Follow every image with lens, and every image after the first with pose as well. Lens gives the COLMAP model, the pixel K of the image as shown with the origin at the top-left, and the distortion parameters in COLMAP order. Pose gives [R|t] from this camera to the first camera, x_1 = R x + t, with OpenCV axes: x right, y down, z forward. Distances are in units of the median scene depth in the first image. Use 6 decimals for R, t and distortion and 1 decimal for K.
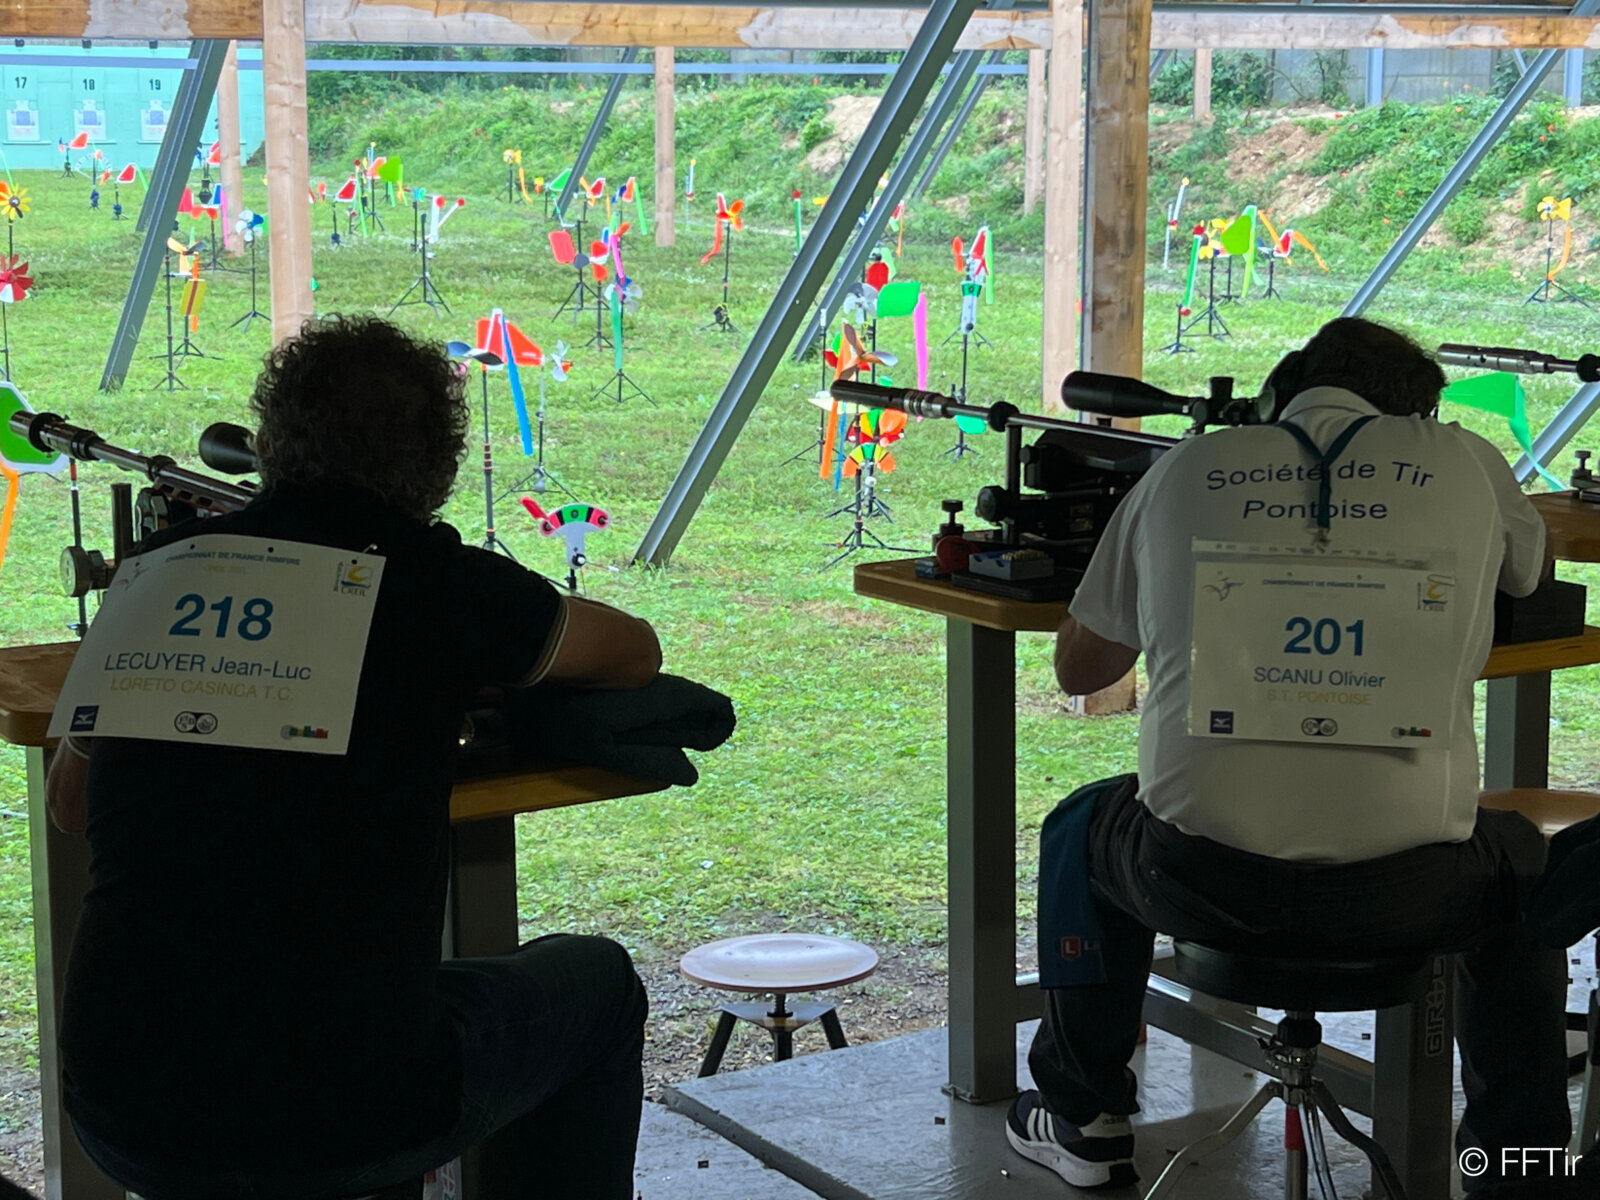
lens RADIAL K [[2986.4, 0, 783.9], [0, 2986.4, 602.6], [0, 0, 1]] dist [0.114990, 0.000000]
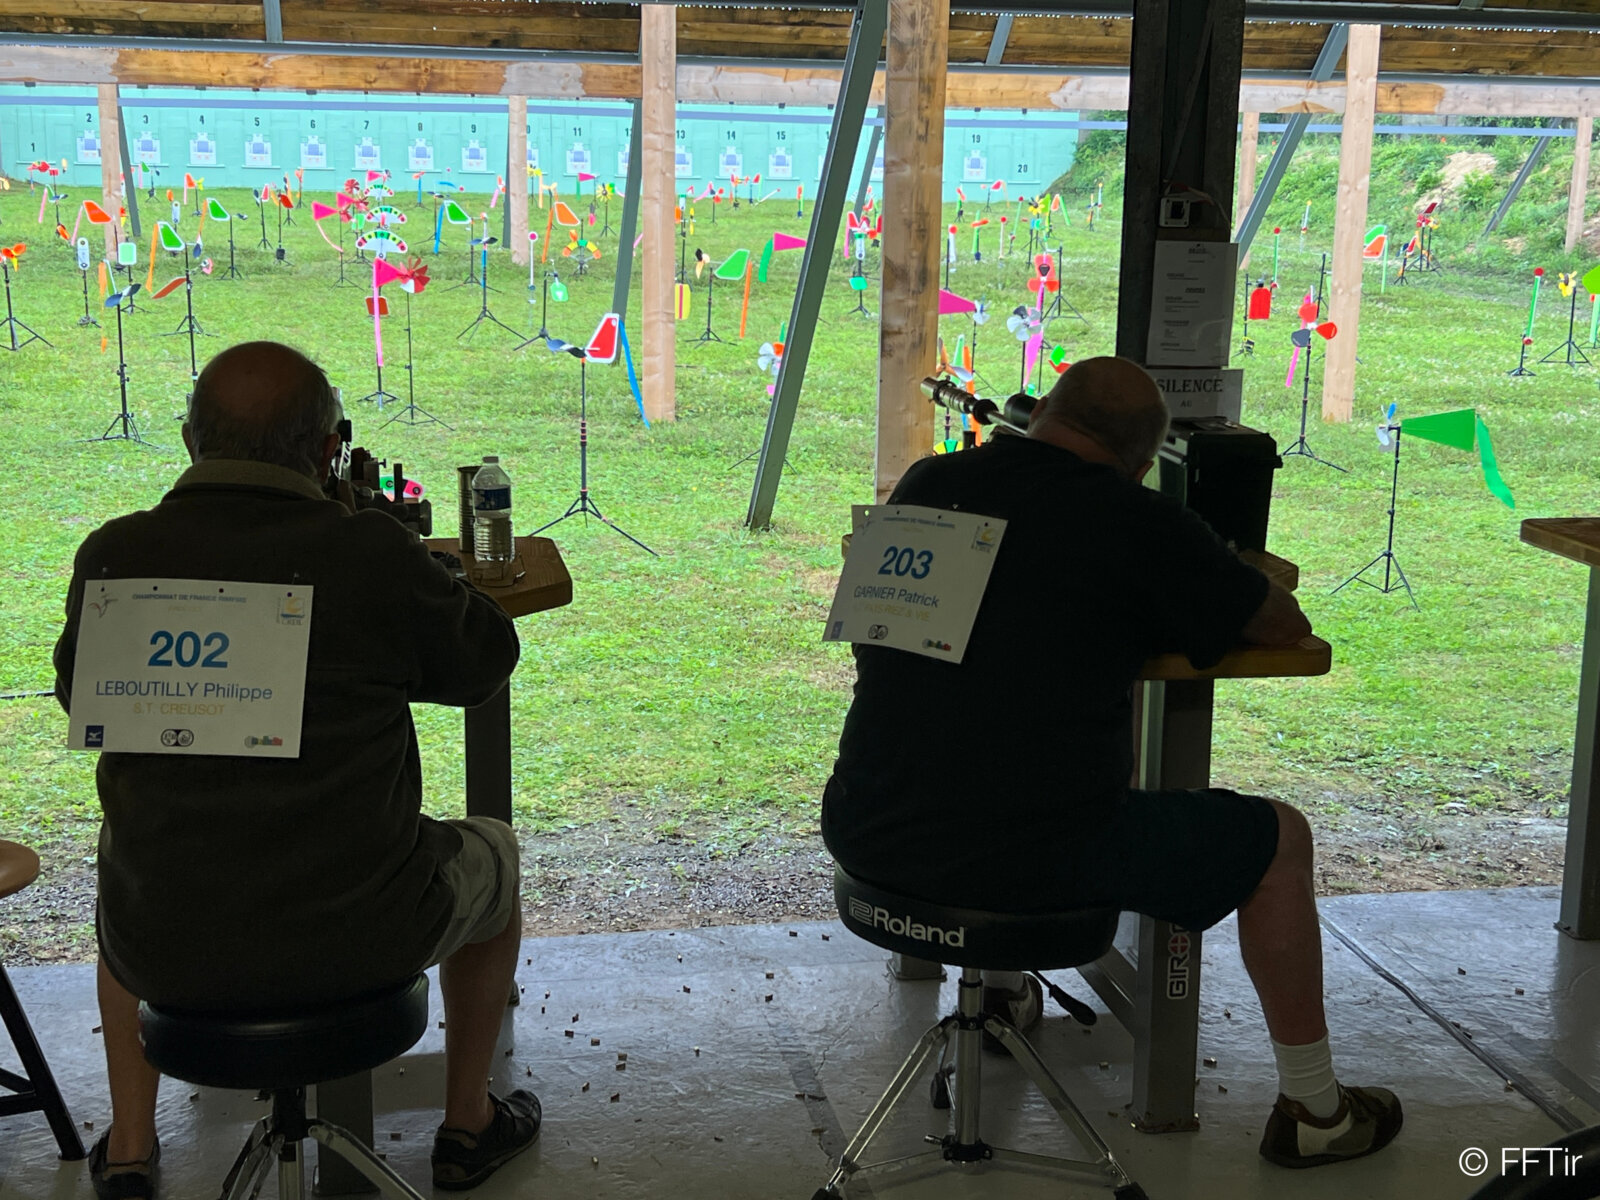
lens RADIAL K [[2168.2, 0, 814.6], [0, 2168.2, 650.9], [0, 0, 1]] dist [0.061335, 0.000000]
pose [[0.937128, 0.097761, -0.335013, 0.202985], [-0.077650, 0.994309, 0.072944, -0.020408], [0.340237, -0.042345, 0.939386, 0.111175]]
